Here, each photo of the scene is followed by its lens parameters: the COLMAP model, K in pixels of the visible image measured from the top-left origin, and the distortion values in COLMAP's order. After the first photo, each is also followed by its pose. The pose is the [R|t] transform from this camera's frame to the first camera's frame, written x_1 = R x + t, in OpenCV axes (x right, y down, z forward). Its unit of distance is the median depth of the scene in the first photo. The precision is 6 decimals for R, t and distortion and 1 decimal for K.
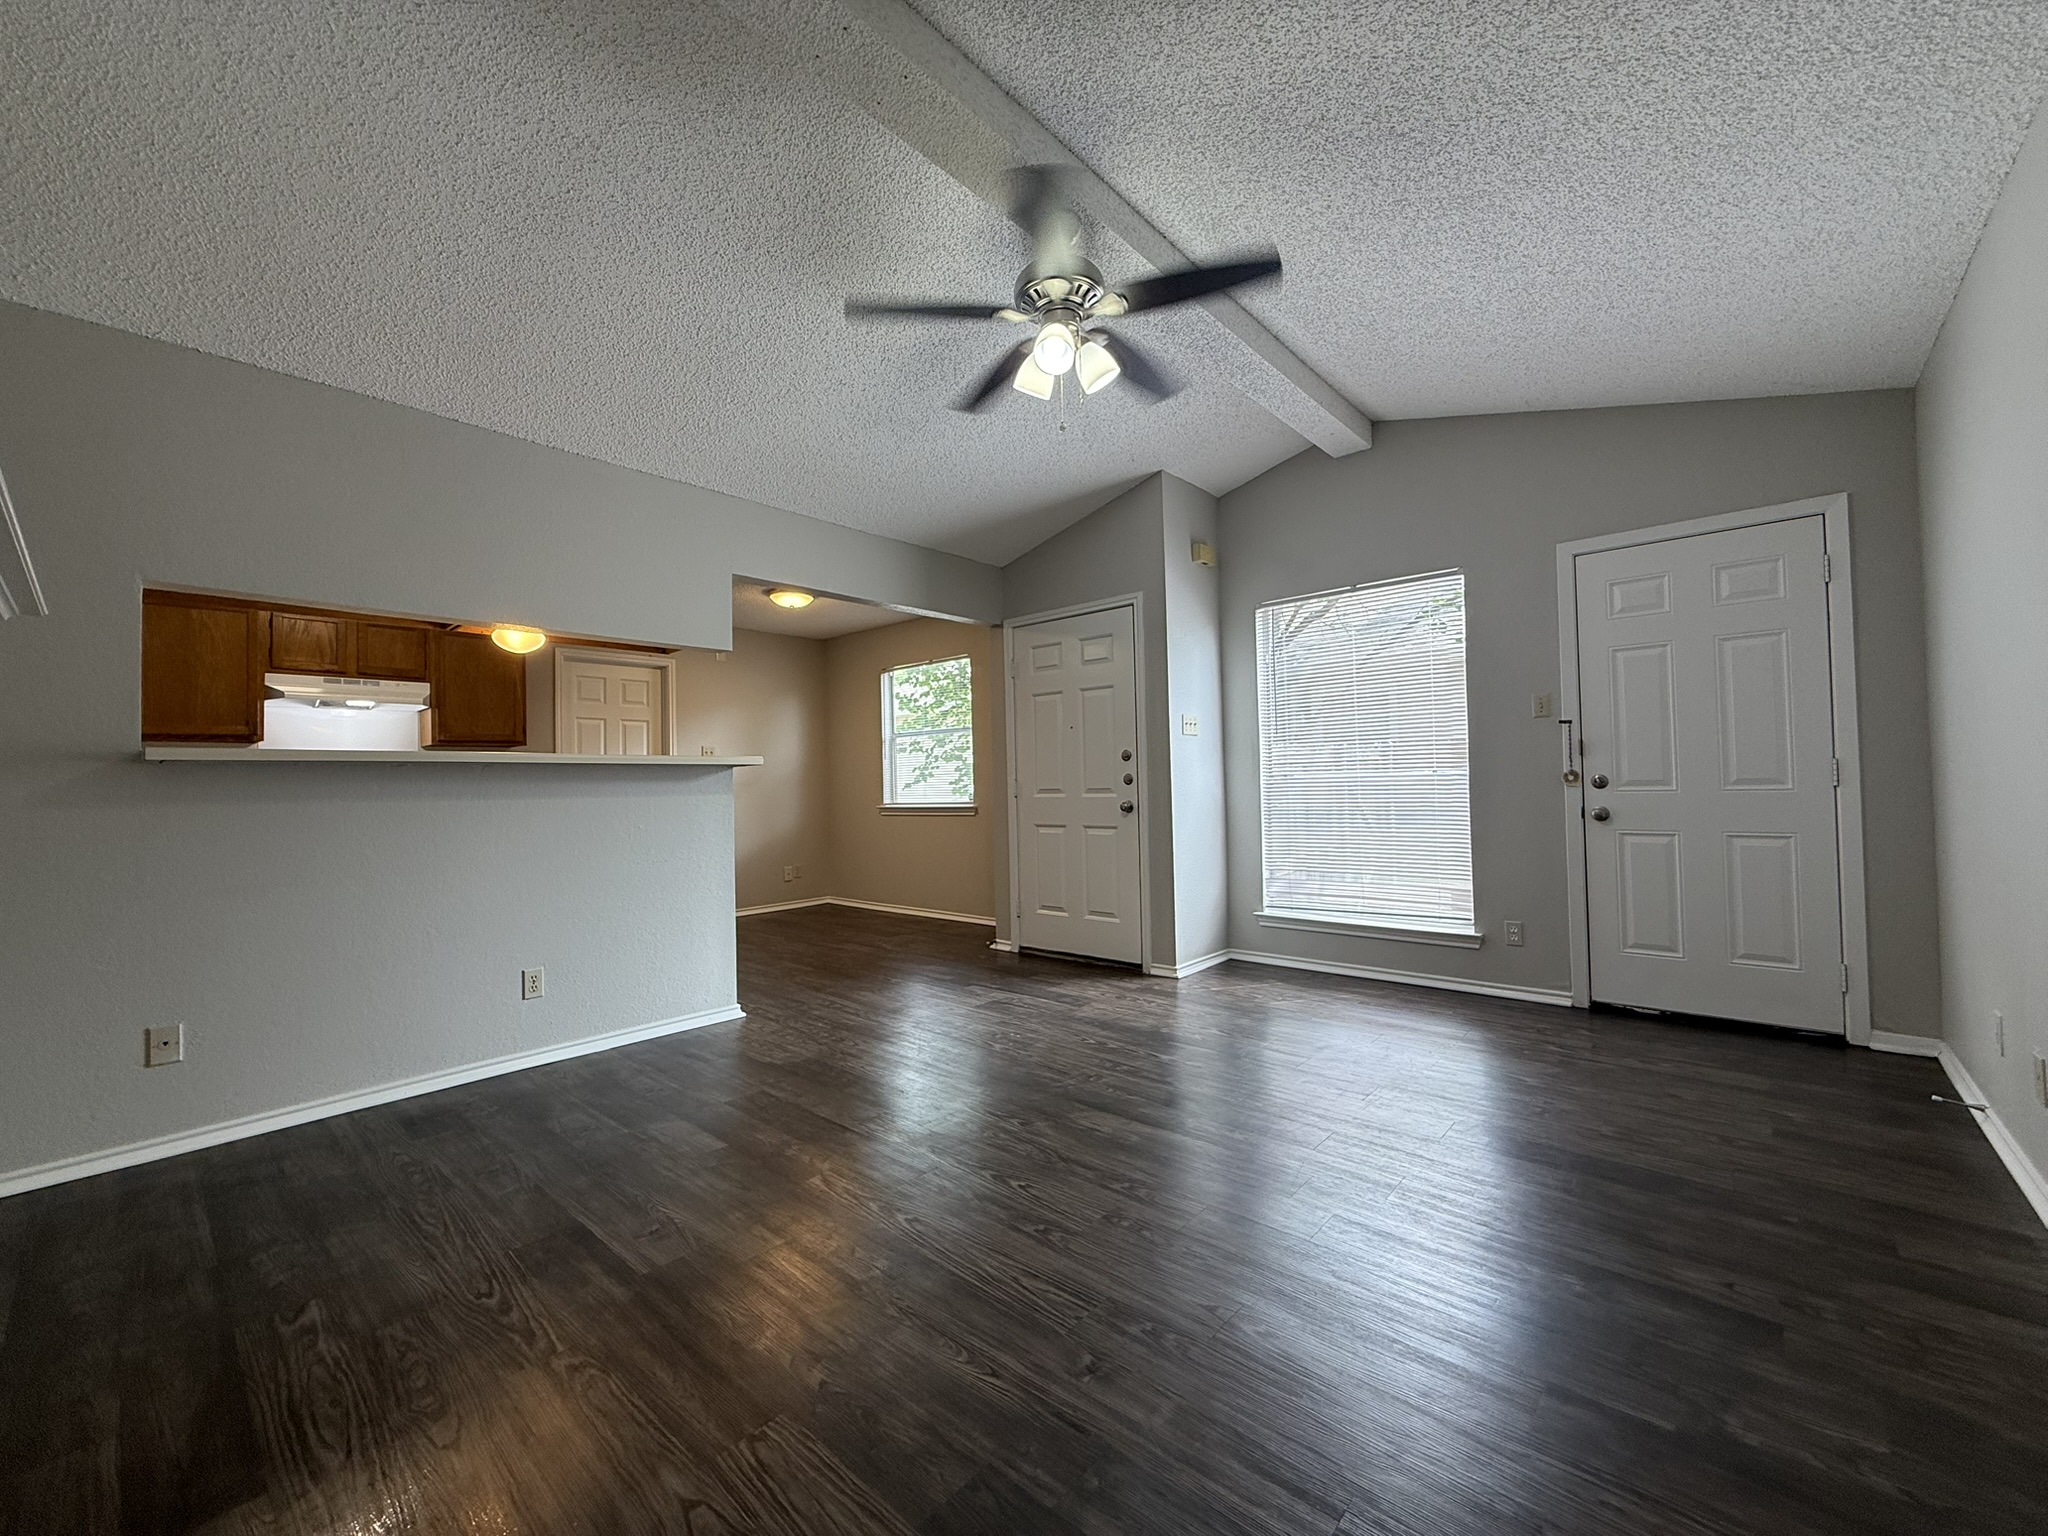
lens RADIAL K [[816.5, 0, 1020.2], [0, 816.5, 767.6], [0, 0, 1]] dist [0.000032, 0.000429]
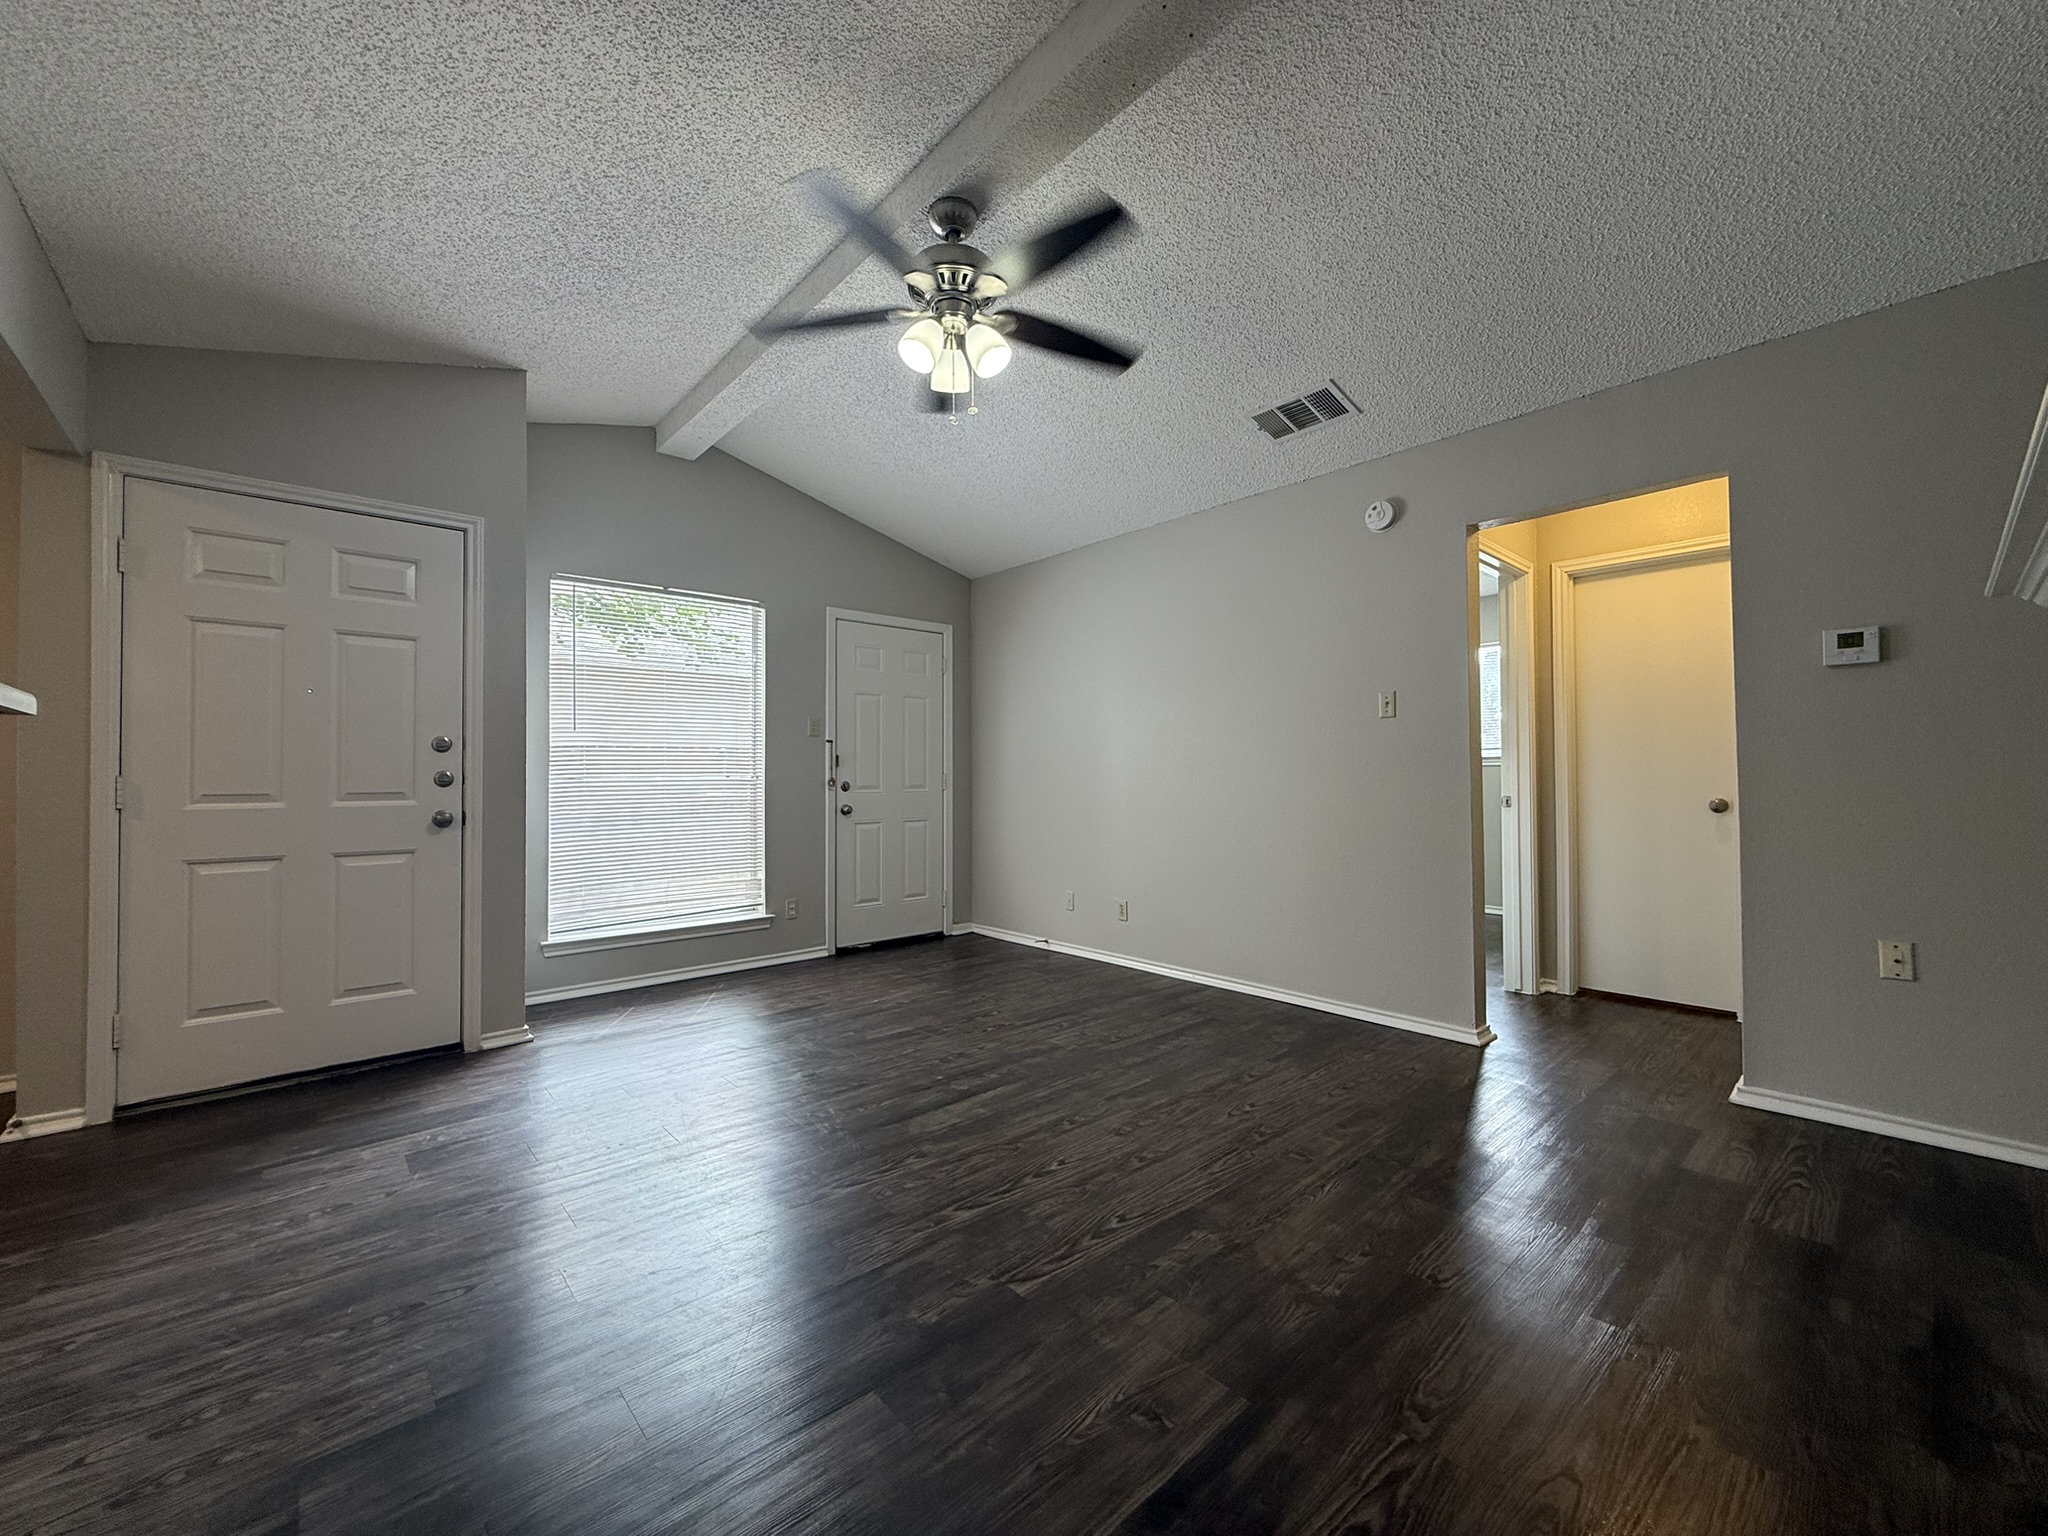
lens RADIAL K [[816.5, 0, 1015.4], [0, 816.5, 766.5], [0, 0, 1]] dist [0.000032, 0.000429]
pose [[0.113277, 0.033081, 0.993013, -0.592708], [-0.017037, 0.999363, -0.031349, 0.020709], [-0.993417, -0.013367, 0.113769, 0.528500]]
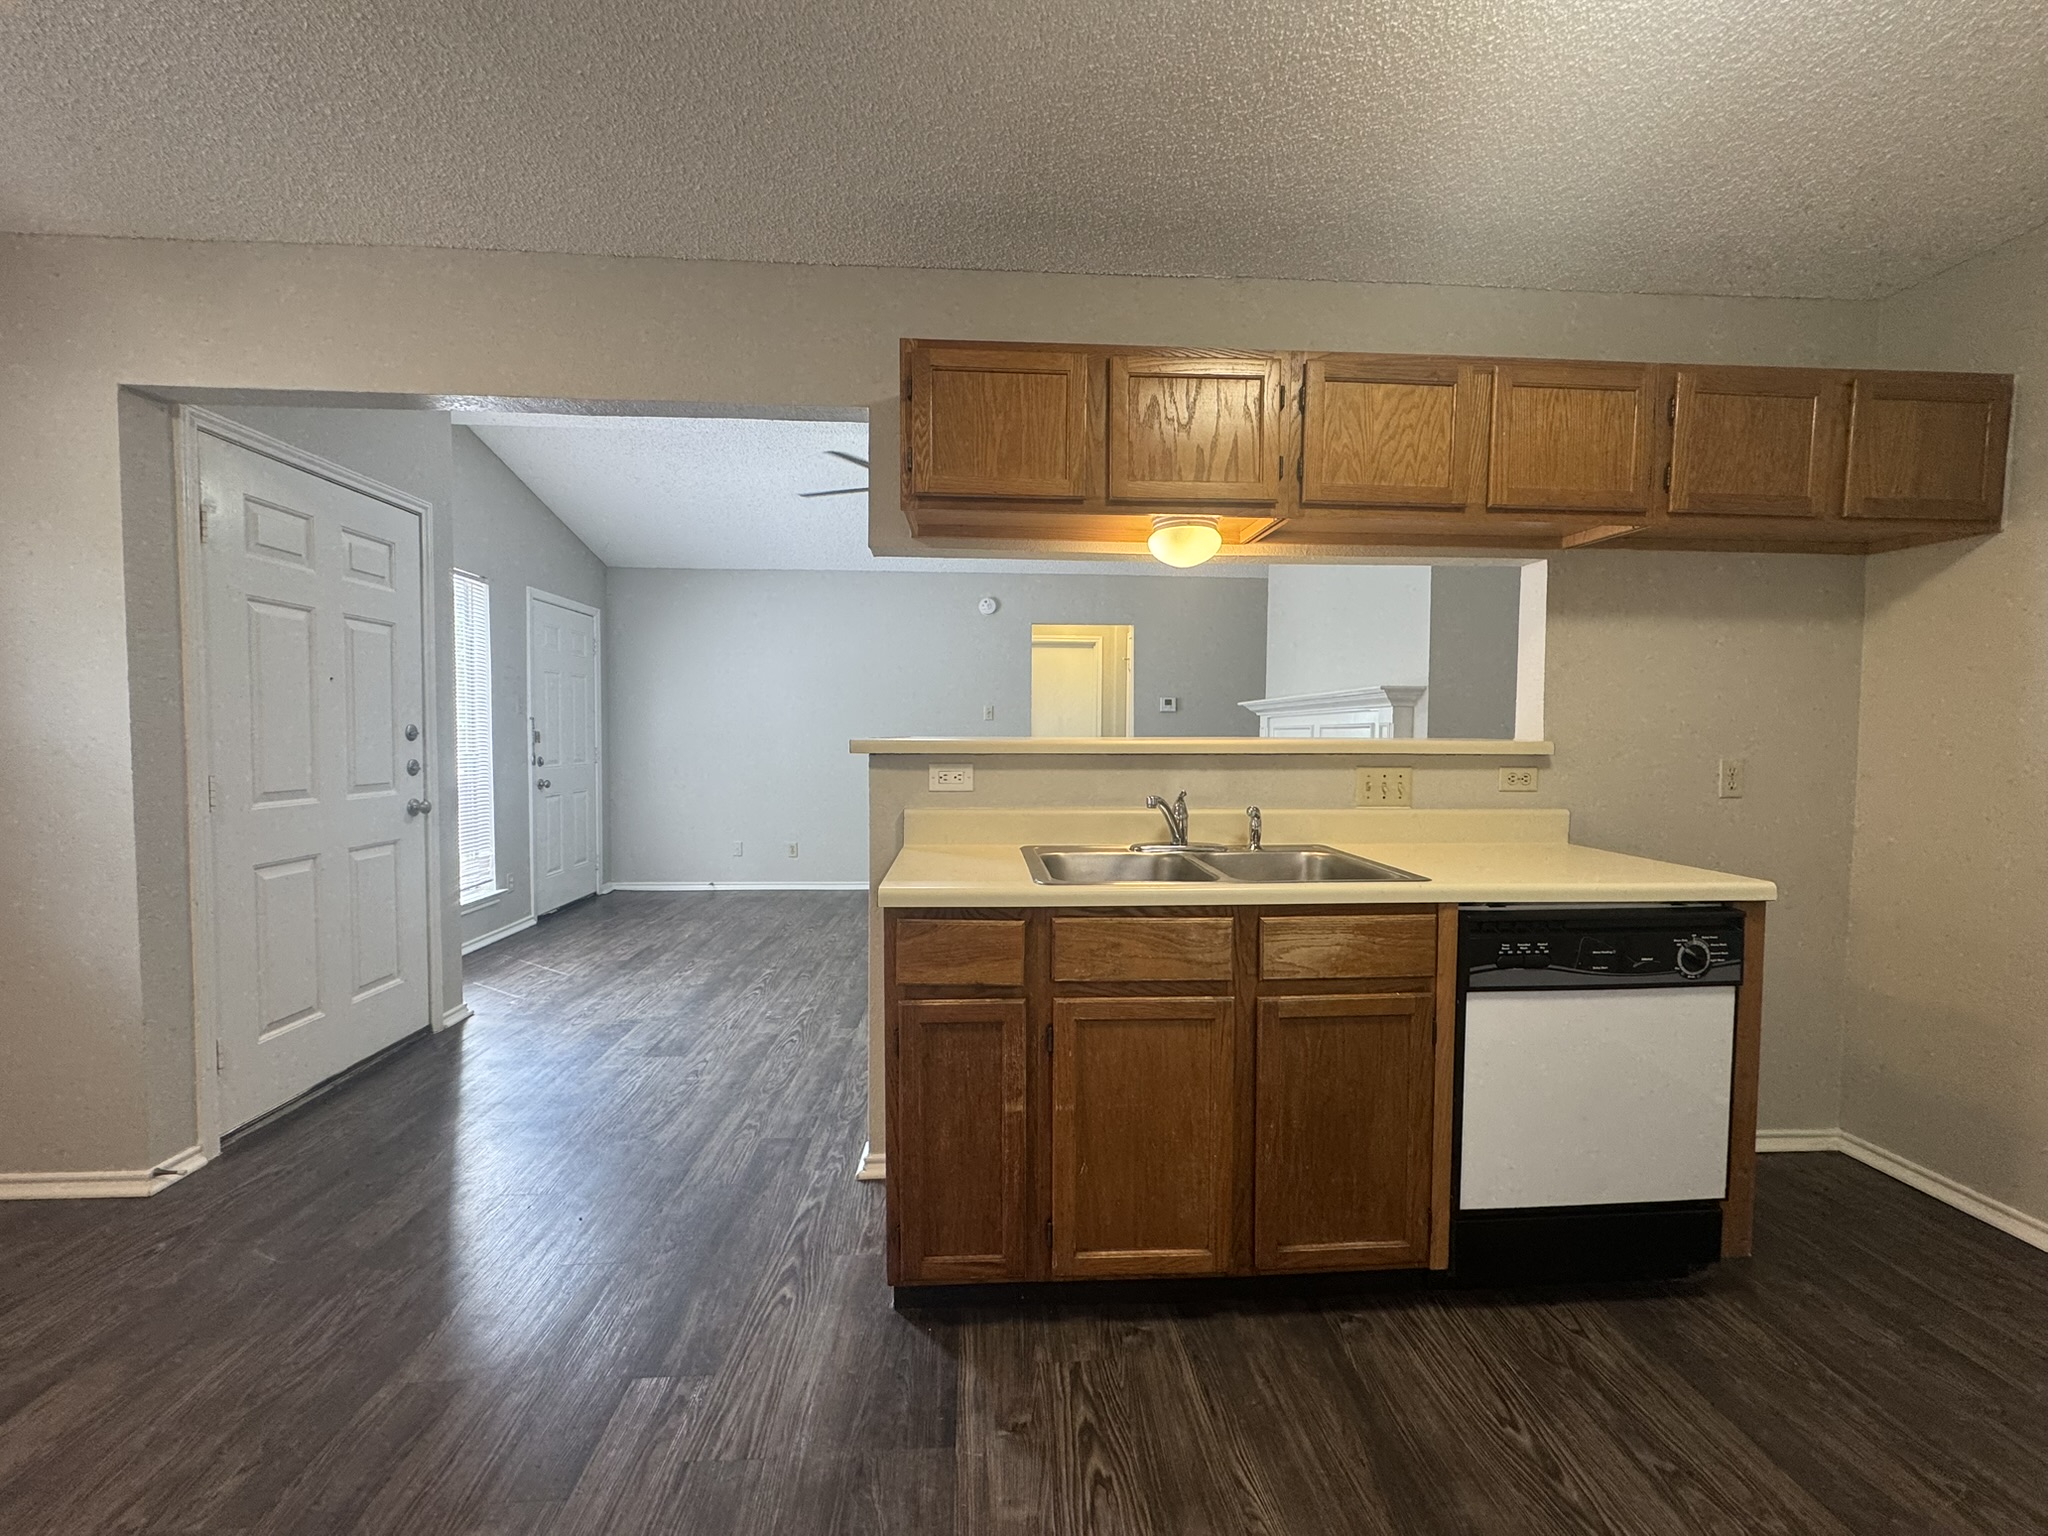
lens RADIAL K [[815.0, 0, 1024.9], [0, 815.0, 770.0], [0, 0, 1]] dist [-0.003719, 0.000600]
pose [[-0.711123, -0.016108, 0.702883, -0.849091], [-0.005949, 0.999840, 0.016895, 0.002748], [-0.703043, 0.007833, -0.711105, 1.341225]]
